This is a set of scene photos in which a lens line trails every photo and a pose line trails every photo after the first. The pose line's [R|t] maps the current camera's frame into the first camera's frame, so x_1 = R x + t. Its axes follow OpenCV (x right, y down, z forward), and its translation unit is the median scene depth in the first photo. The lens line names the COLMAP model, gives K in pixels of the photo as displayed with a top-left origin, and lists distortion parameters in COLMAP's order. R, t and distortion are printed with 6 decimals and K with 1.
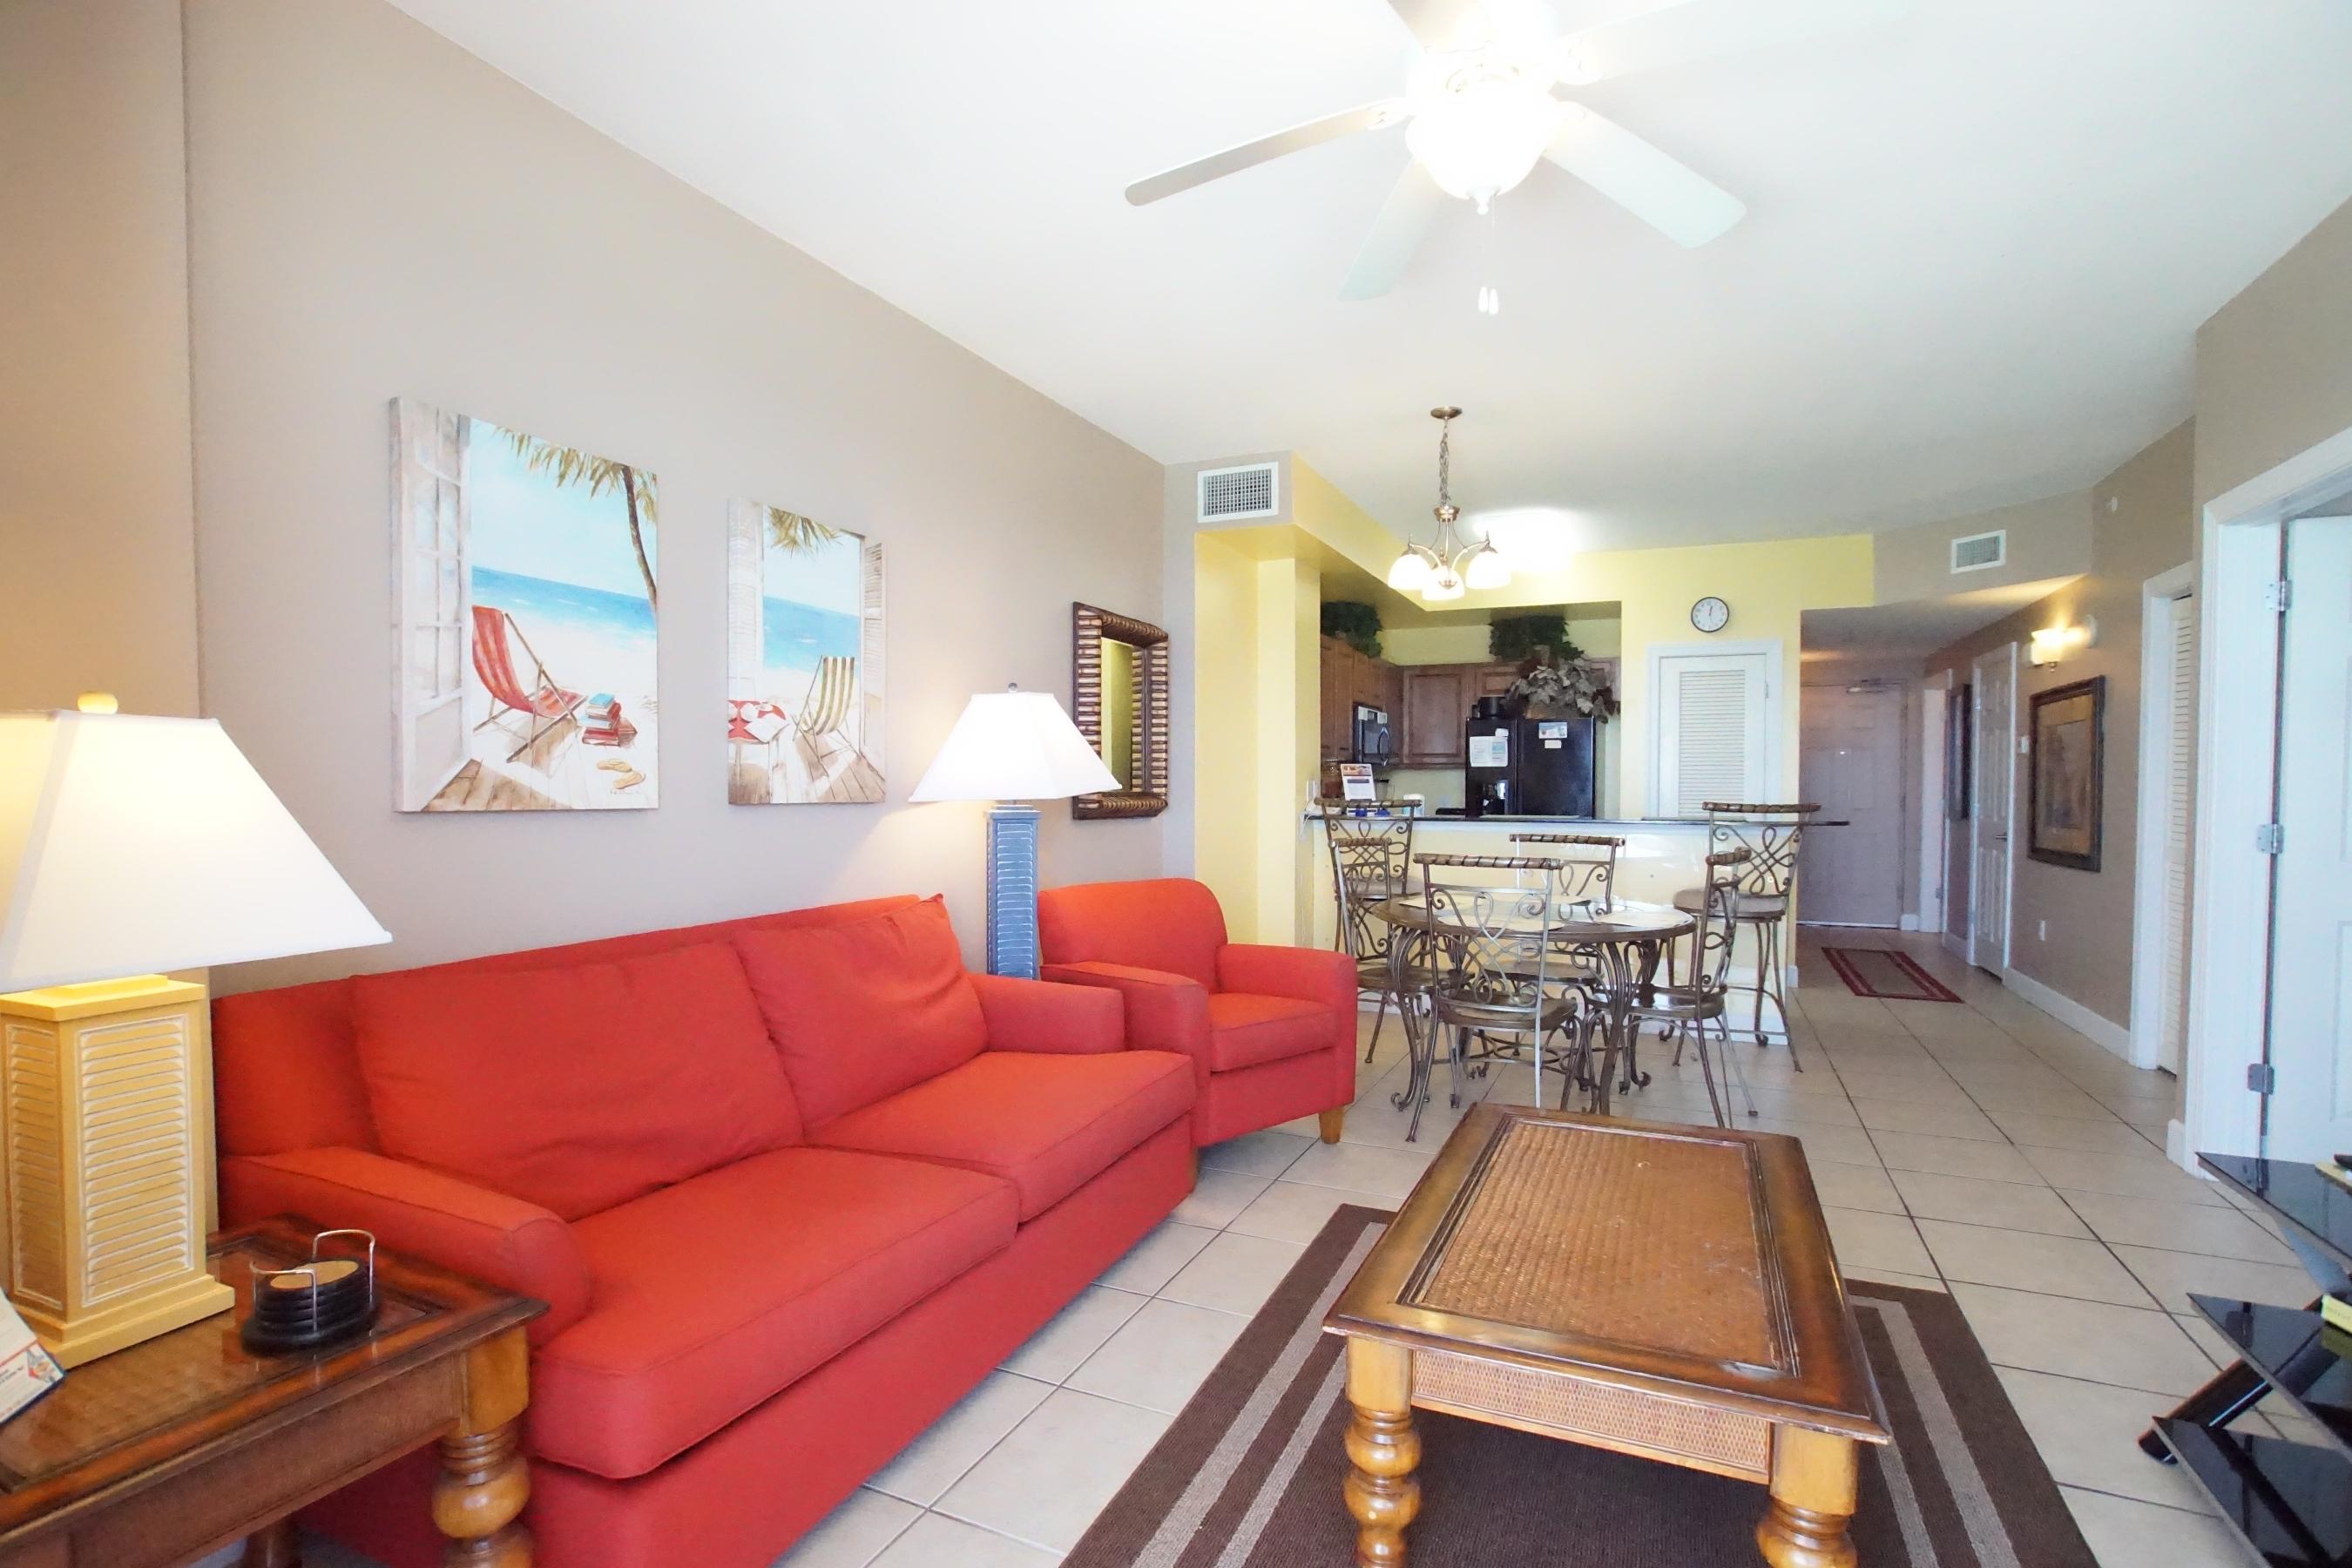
lens RADIAL K [[1134.6, 0, 1161.5], [0, 1134.6, 817.9], [0, 0, 1]] dist [-0.063908, 0.029502]
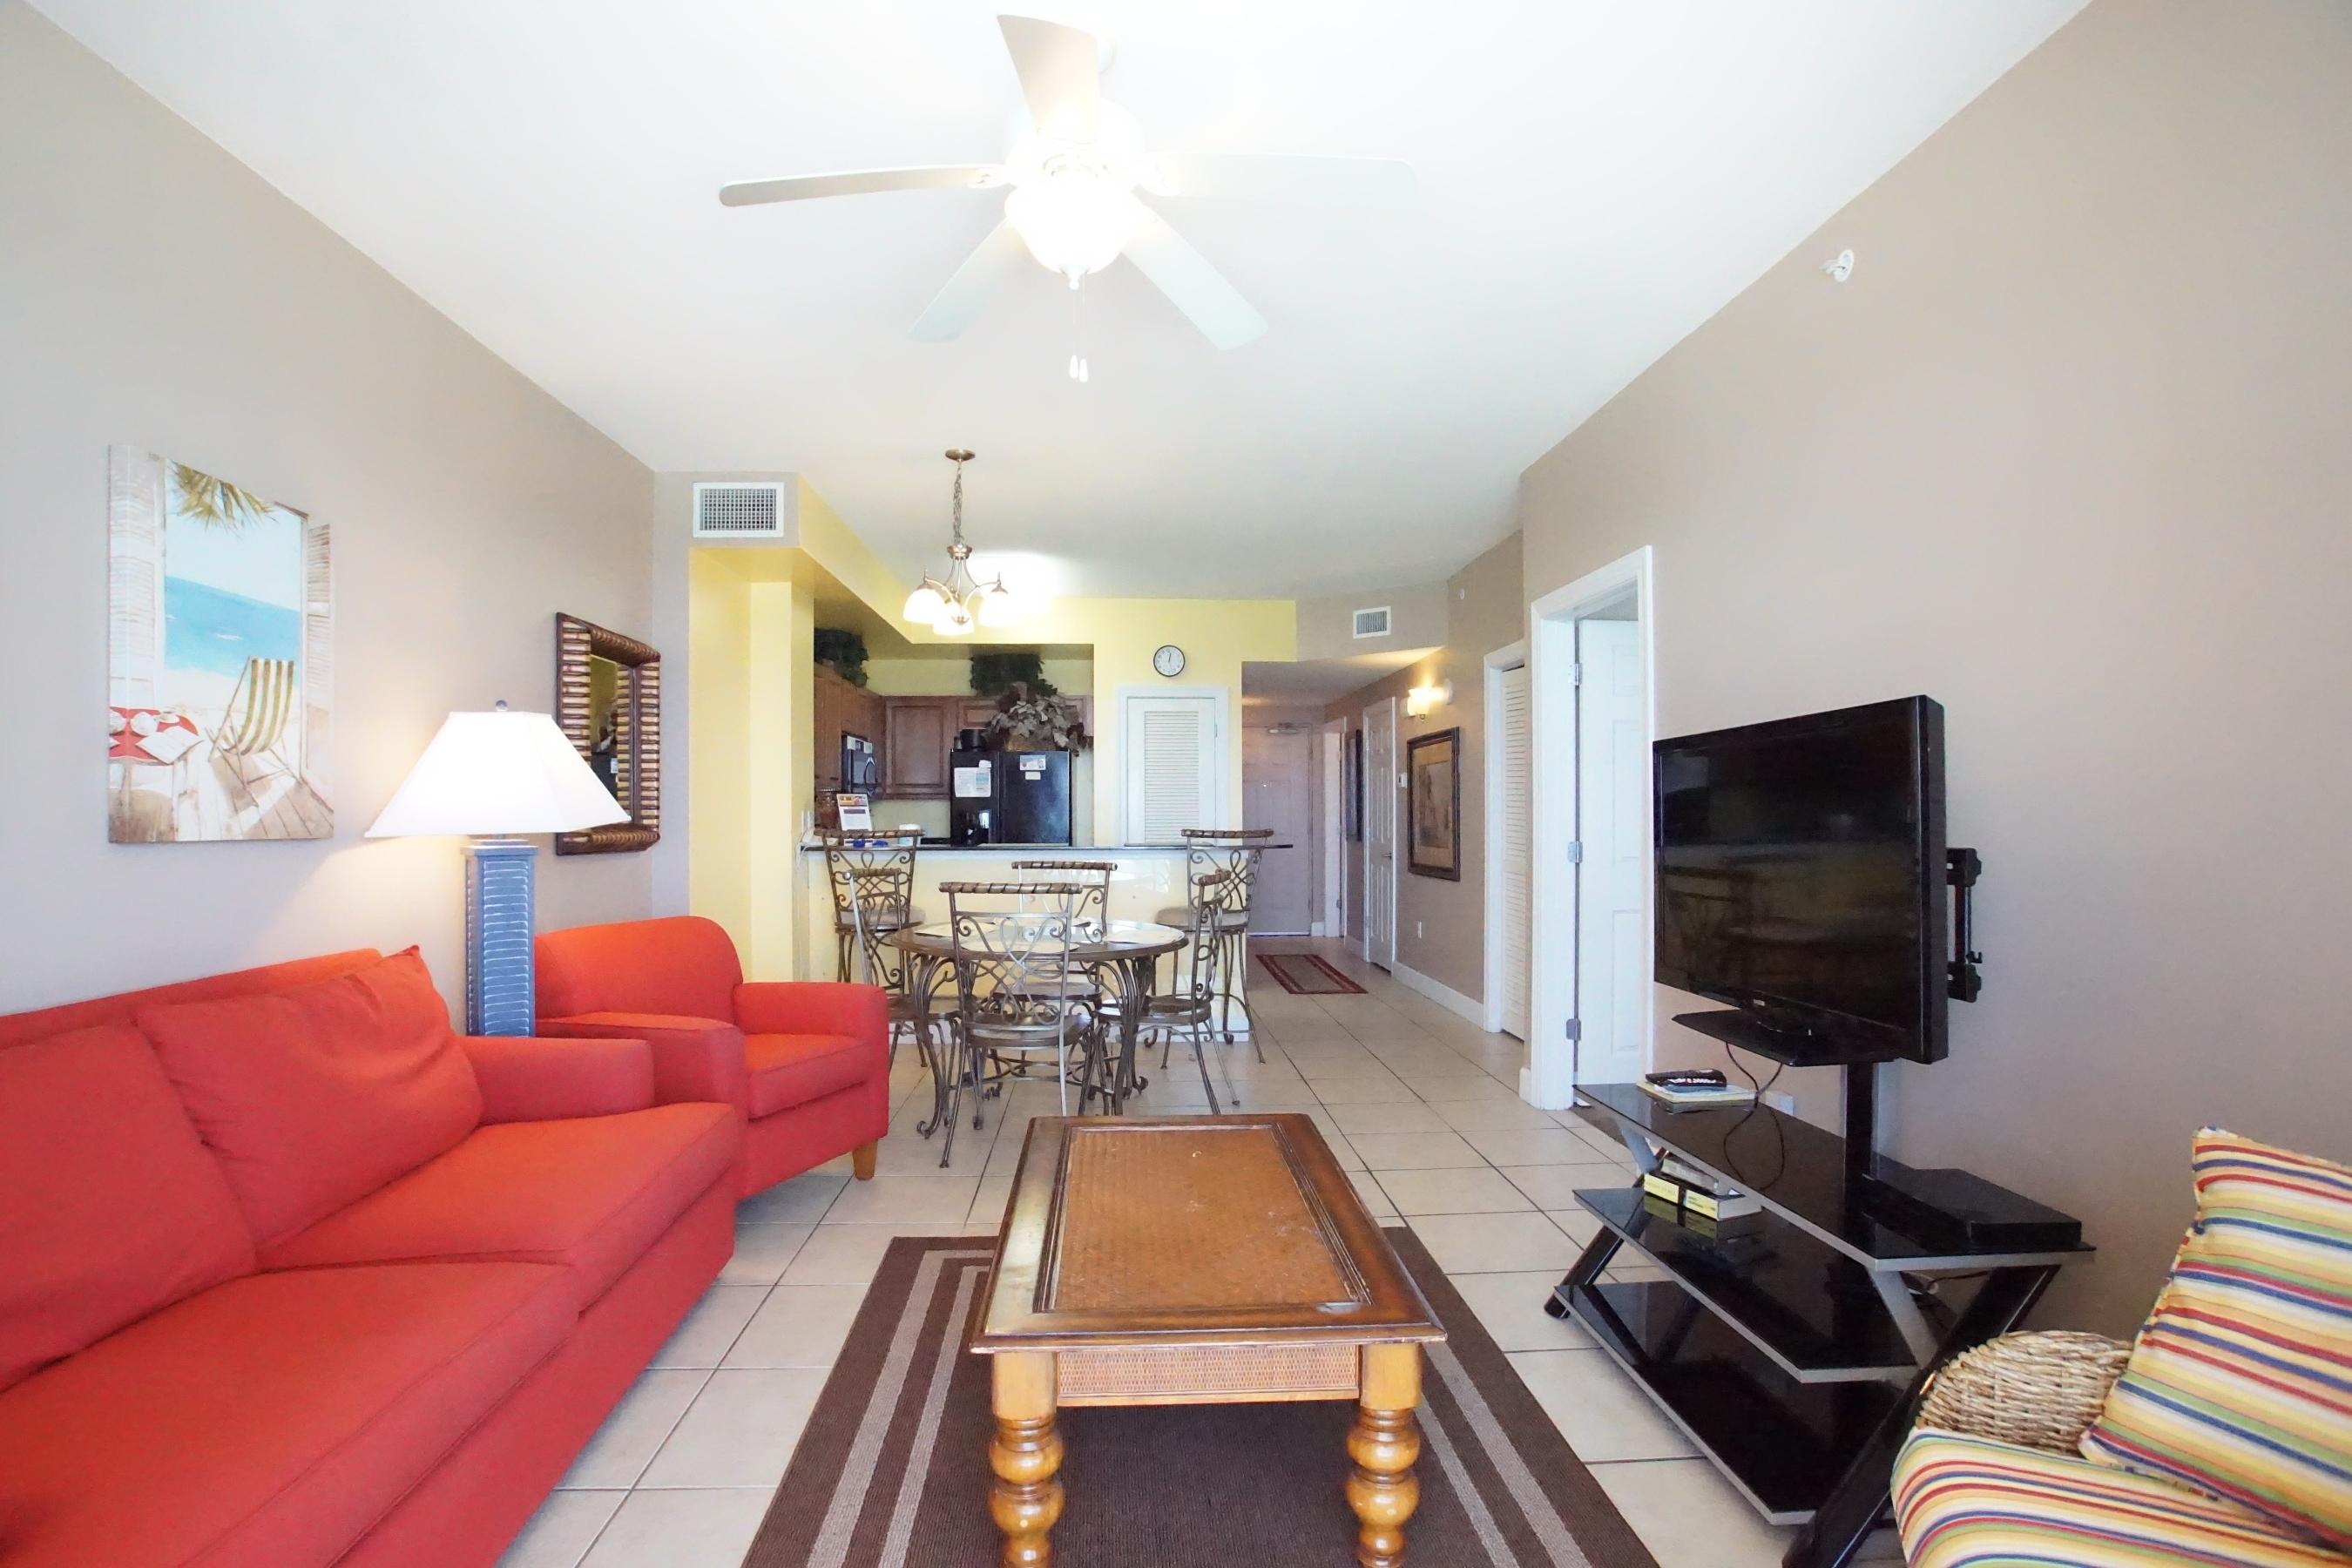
lens RADIAL K [[1134.6, 0, 1167.9], [0, 1134.6, 815.9], [0, 0, 1]] dist [-0.063908, 0.029502]
pose [[0.883486, -0.003719, 0.468442, -0.087770], [0.016884, 0.999572, -0.023908, -0.000682], [-0.468153, 0.029032, 0.883170, 0.003913]]
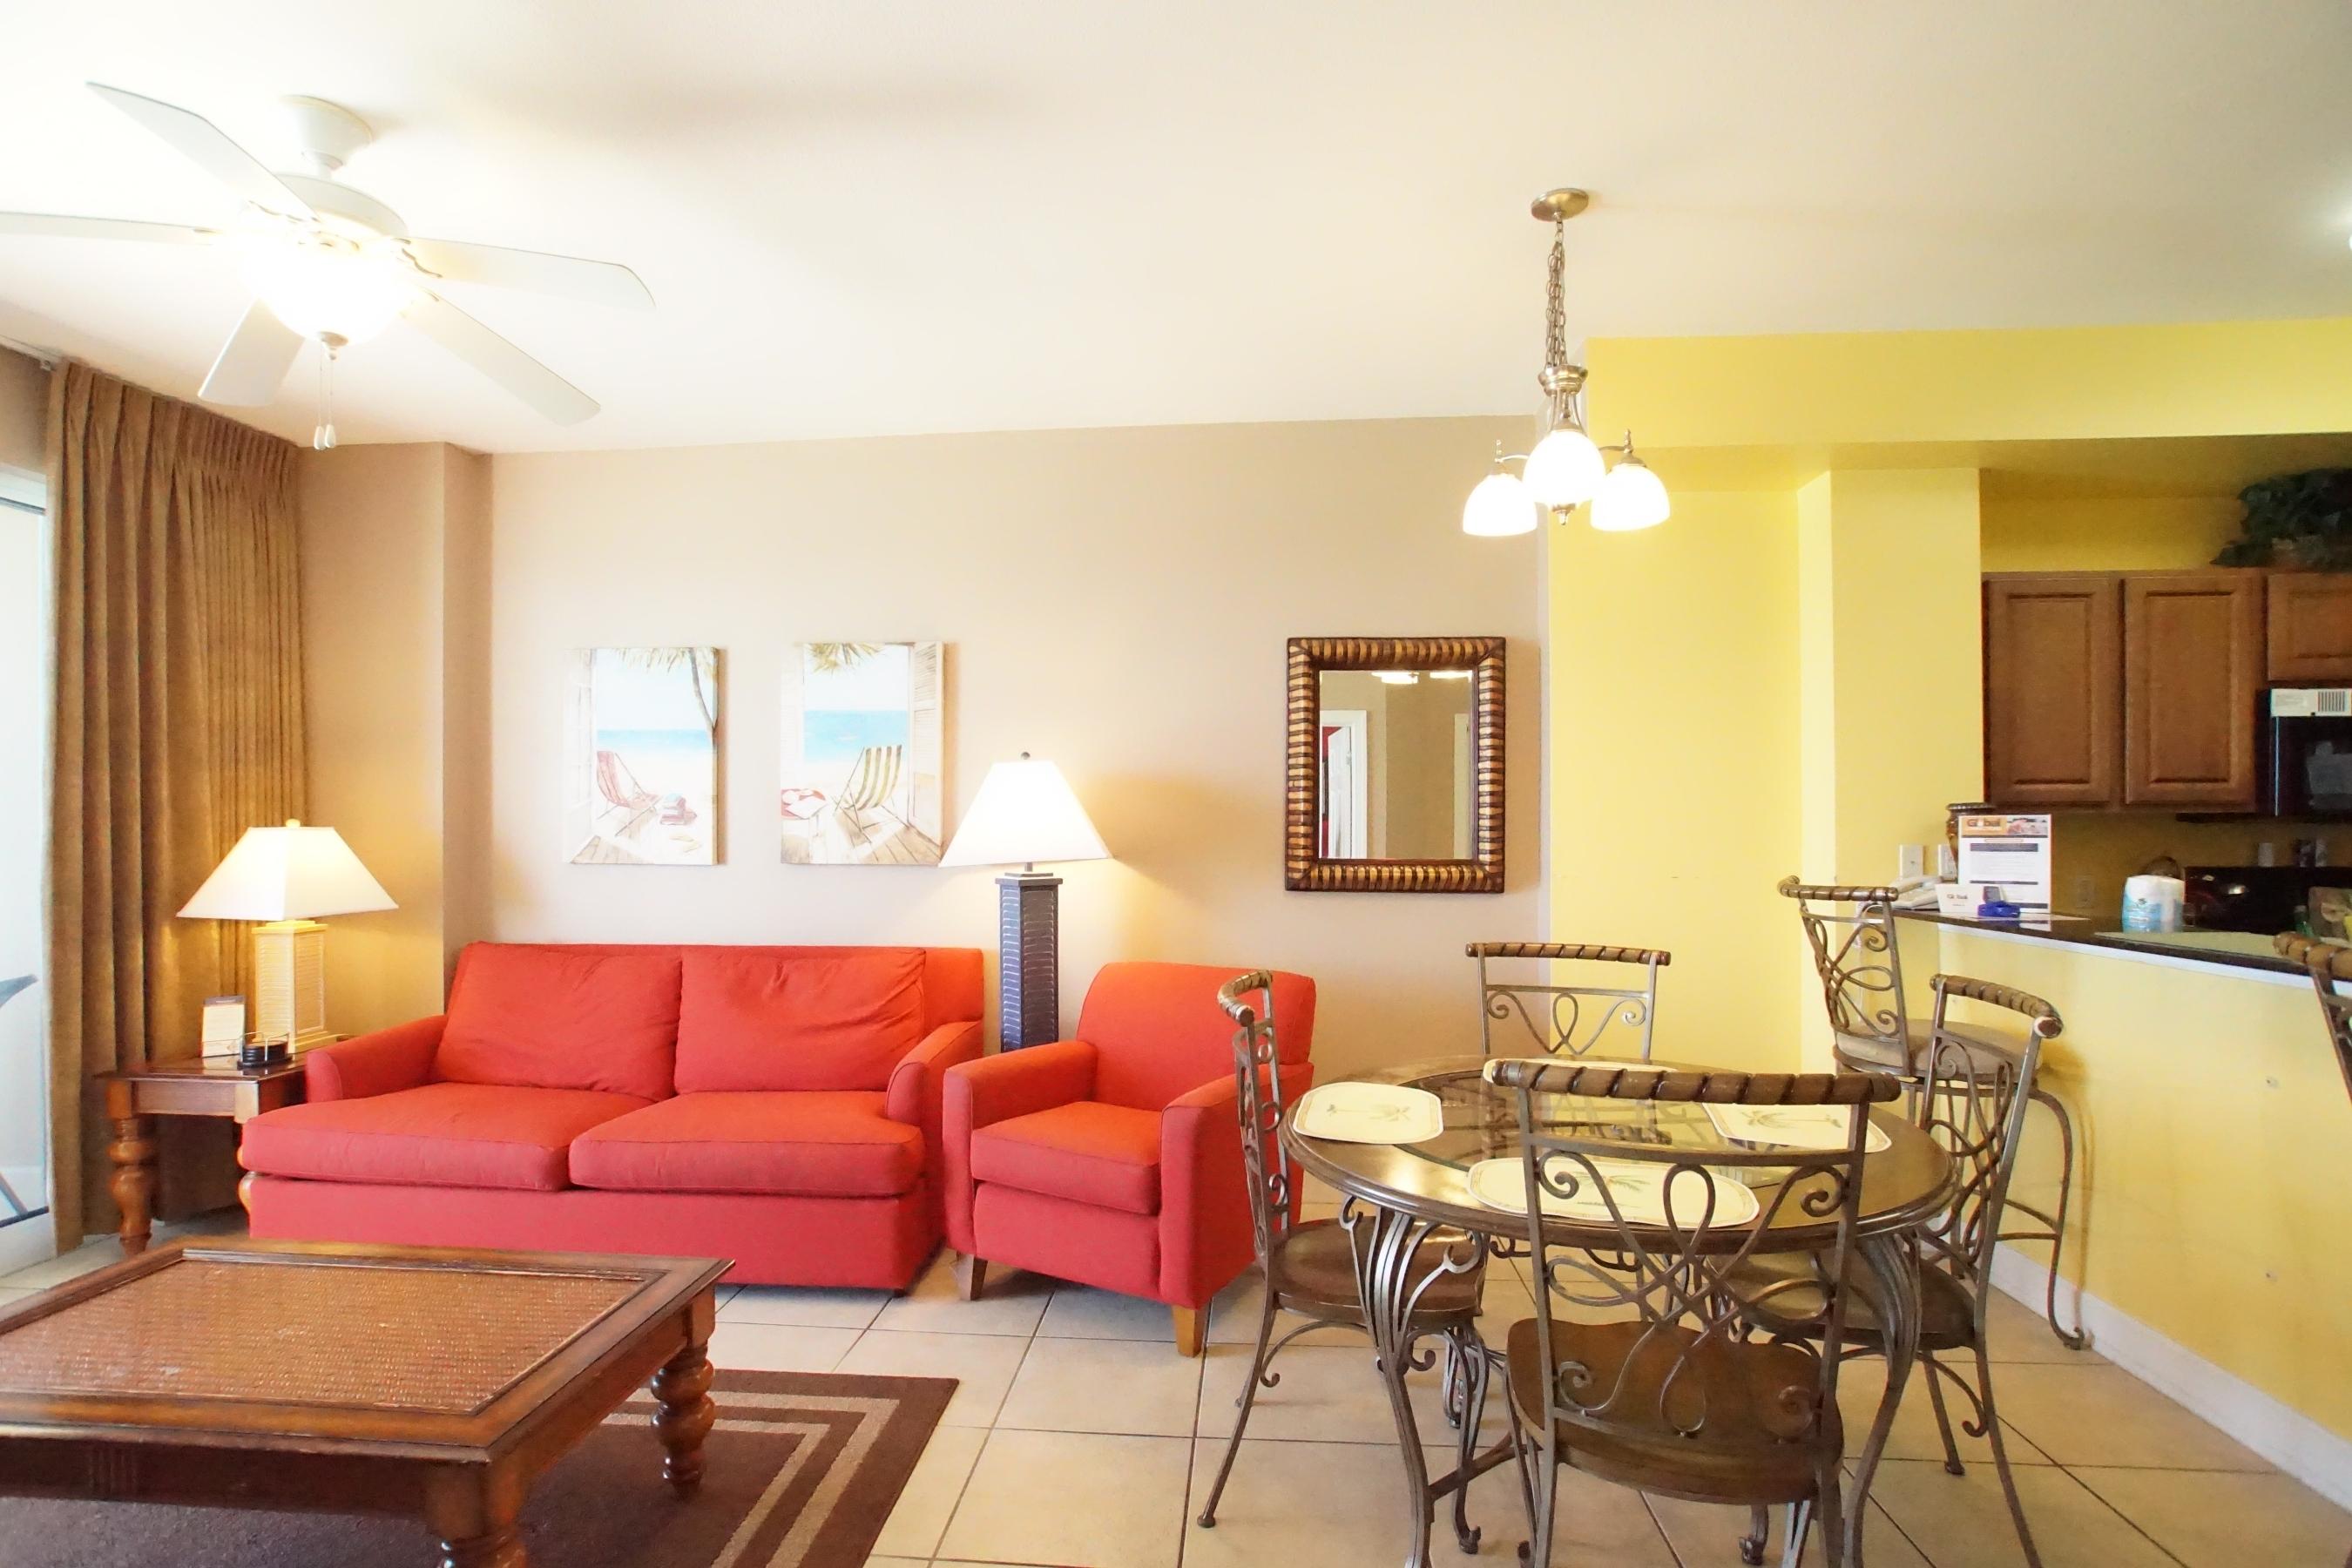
lens RADIAL K [[1134.6, 0, 1159.7], [0, 1134.6, 823.1], [0, 0, 1]] dist [-0.063908, 0.029502]
pose [[0.336818, -0.000471, -0.941569, 0.975733], [-0.025138, 0.999639, -0.009493, -0.054250], [0.941234, 0.026866, 0.336685, 0.863267]]
